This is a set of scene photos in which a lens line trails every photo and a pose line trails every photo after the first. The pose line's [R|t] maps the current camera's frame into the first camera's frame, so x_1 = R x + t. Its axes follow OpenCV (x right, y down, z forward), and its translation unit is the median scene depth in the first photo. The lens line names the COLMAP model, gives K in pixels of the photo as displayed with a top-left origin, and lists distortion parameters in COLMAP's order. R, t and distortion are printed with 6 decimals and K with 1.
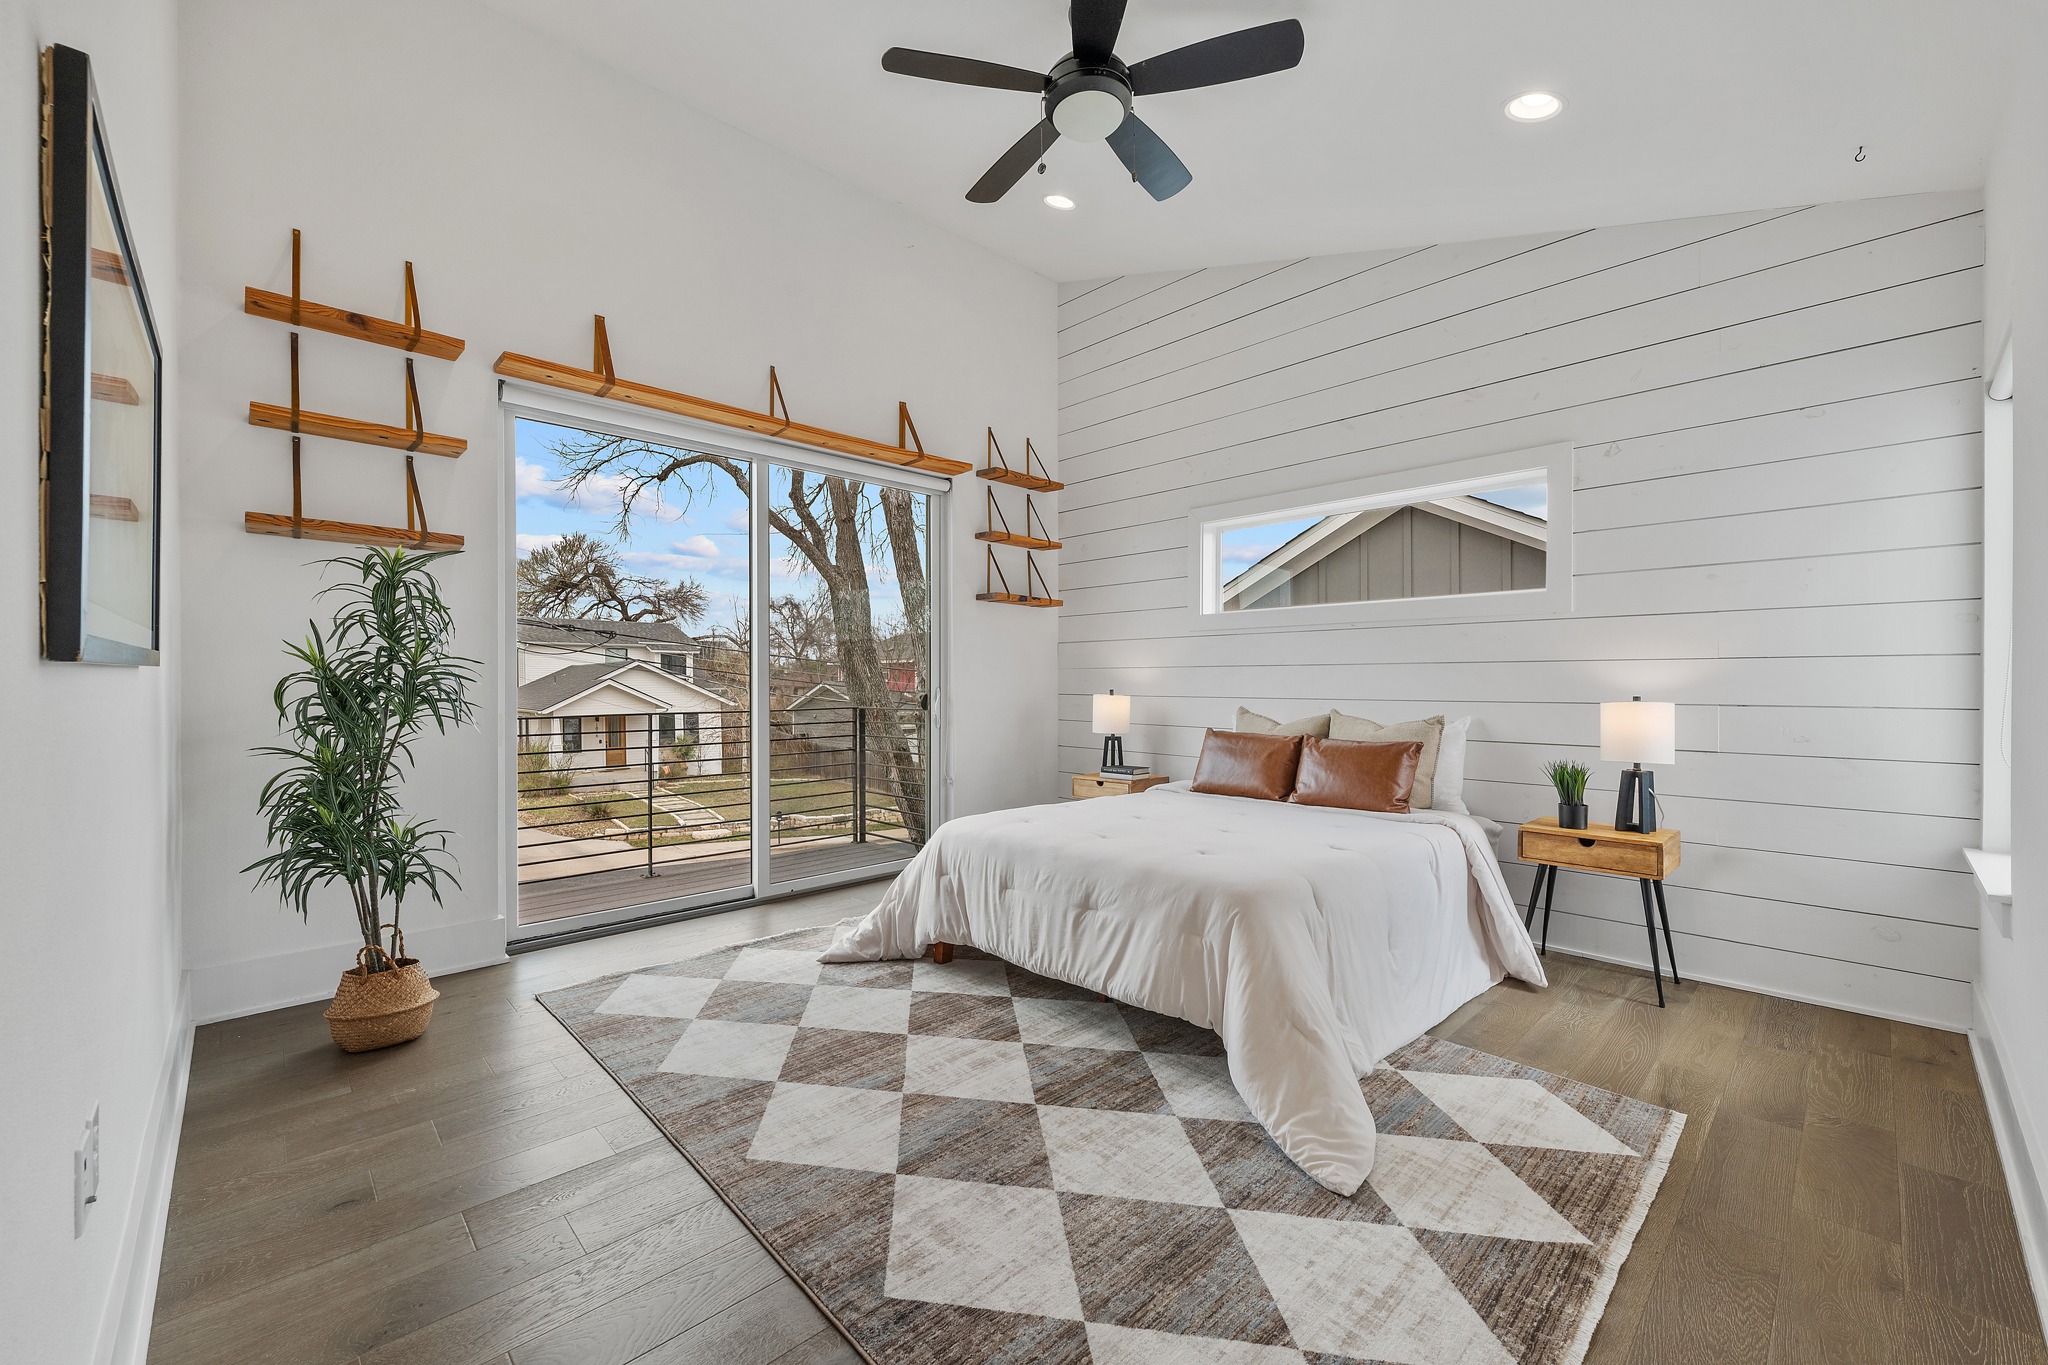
lens RADIAL K [[809.8, 0, 1017.5], [0, 809.8, 681.5], [0, 0, 1]] dist [-0.002739, 0.001638]
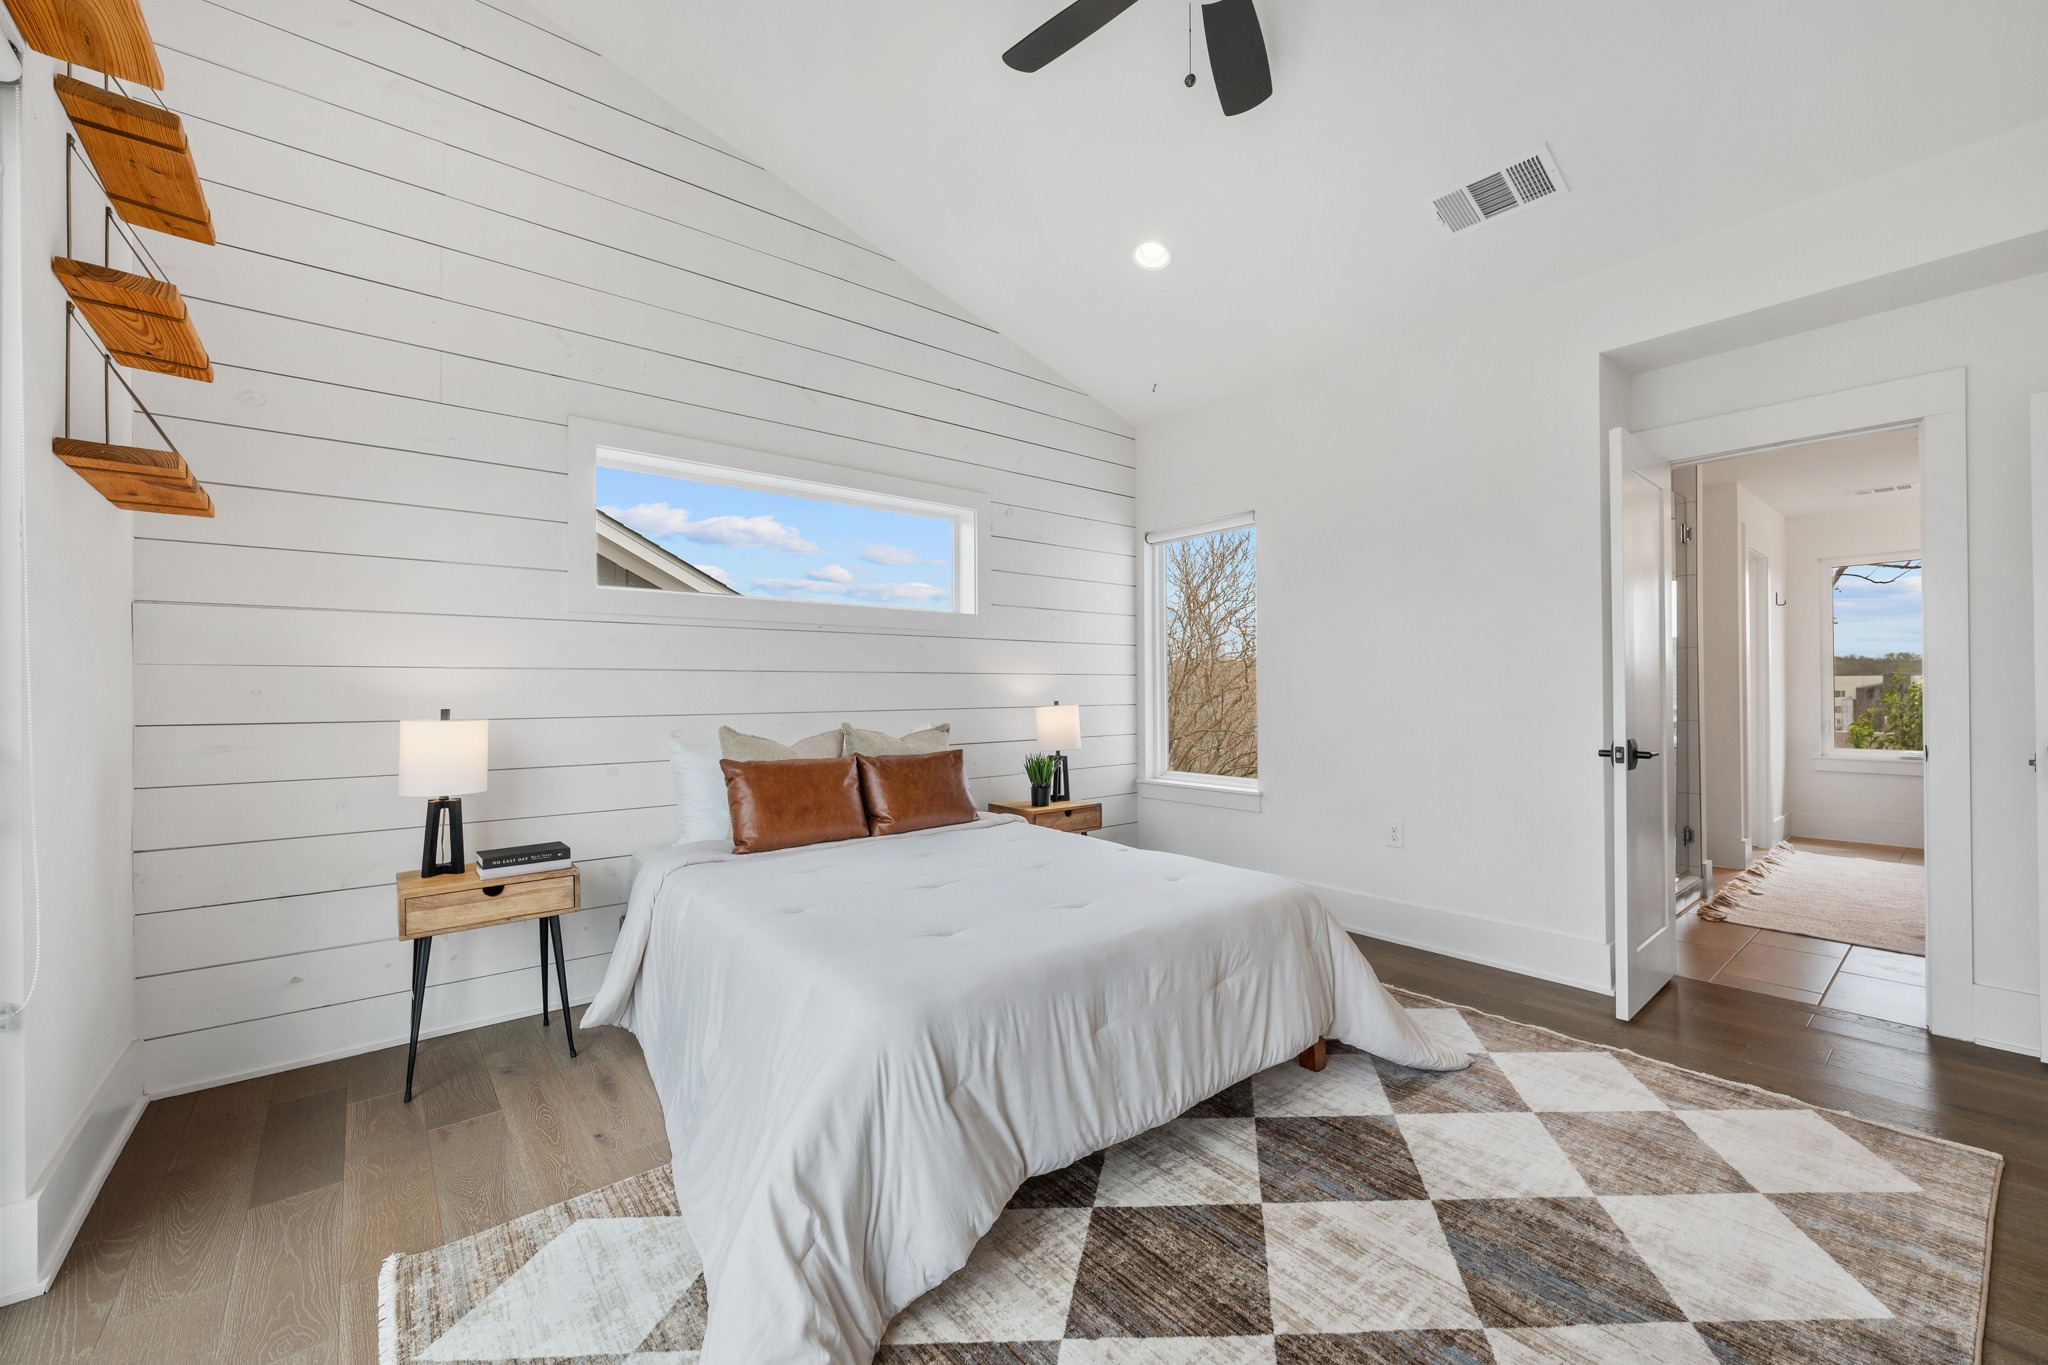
lens RADIAL K [[809.8, 0, 1014.9], [0, 809.8, 674.8], [0, 0, 1]] dist [-0.002739, 0.001638]
pose [[0.075110, 0.014336, 0.997072, -0.740776], [0.002939, 0.999889, -0.014598, -0.006208], [-0.997171, 0.004027, 0.075060, 1.190588]]
